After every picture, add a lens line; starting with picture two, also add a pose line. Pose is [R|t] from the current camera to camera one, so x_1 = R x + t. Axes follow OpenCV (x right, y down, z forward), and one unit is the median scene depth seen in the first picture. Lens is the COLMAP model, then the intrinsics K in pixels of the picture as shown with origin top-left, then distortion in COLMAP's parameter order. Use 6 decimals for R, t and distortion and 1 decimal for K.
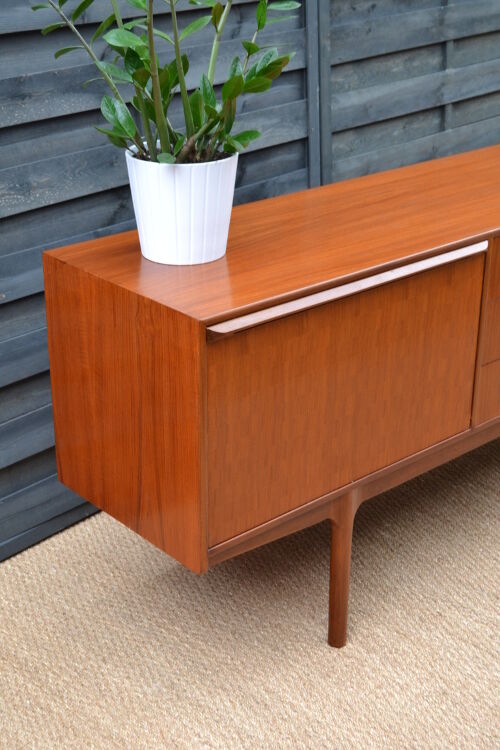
lens RADIAL K [[1176.9, 0, 250.0], [0, 1176.9, 375.0], [0, 0, 1]] dist [0.011947, 0.018340]
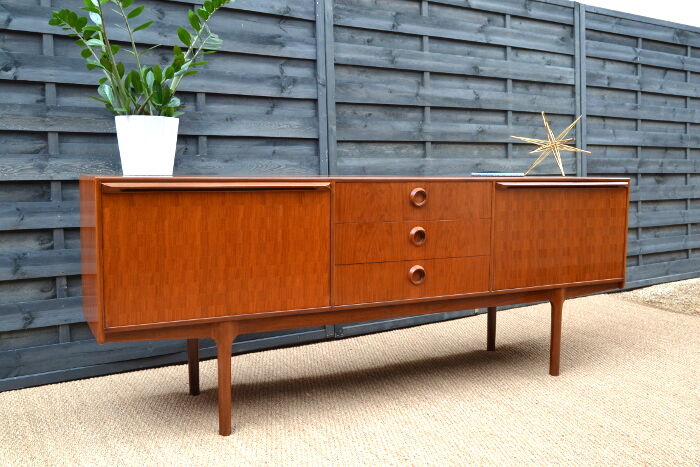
lens RADIAL K [[672.4, 0, 350.0], [0, 672.4, 233.5], [0, 0, 1]] dist [-0.005969, -0.000705]
pose [[0.968412, 0.028844, -0.247683, 0.348165], [-0.105467, 0.947447, -0.302028, 0.179014], [0.225954, 0.318610, 0.920561, 0.111886]]
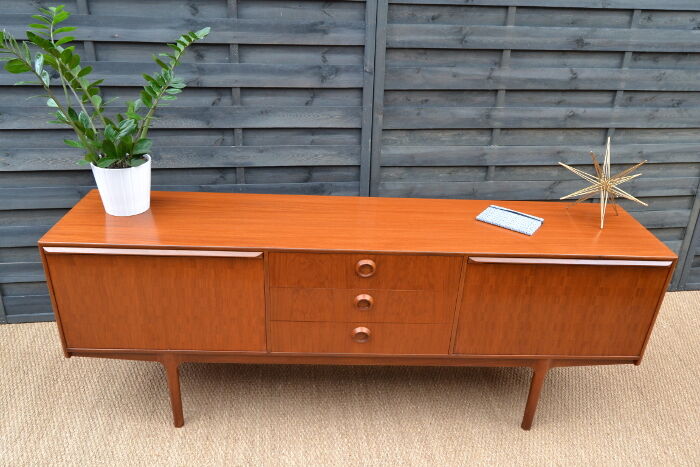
lens RADIAL K [[547.5, 0, 350.0], [0, 547.5, 233.5], [0, 0, 1]] dist [-0.005824, 0.002410]
pose [[0.766683, 0.310373, -0.562020, 0.543151], [-0.294797, 0.947831, 0.121287, -0.202196], [0.570344, 0.072693, 0.818183, 0.319998]]
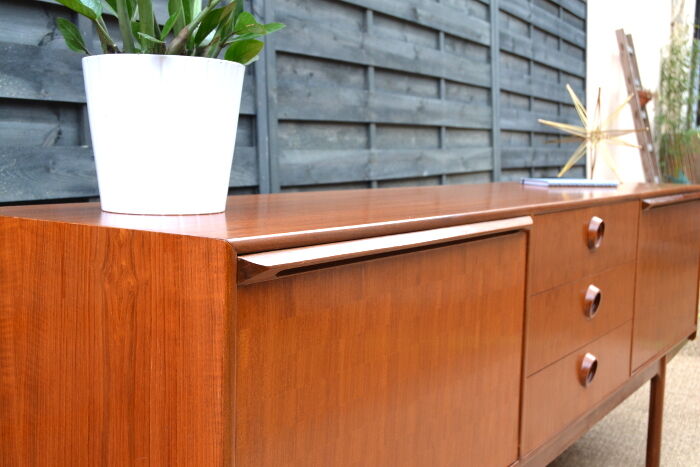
lens RADIAL K [[841.6, 0, 350.0], [0, 841.6, 233.5], [0, 0, 1]] dist [0.015640, 0.002027]
pose [[0.967650, -0.008549, 0.252152, -0.053291], [0.085727, 0.951104, -0.296737, 0.047096], [-0.237286, 0.308754, 0.921068, 0.362359]]
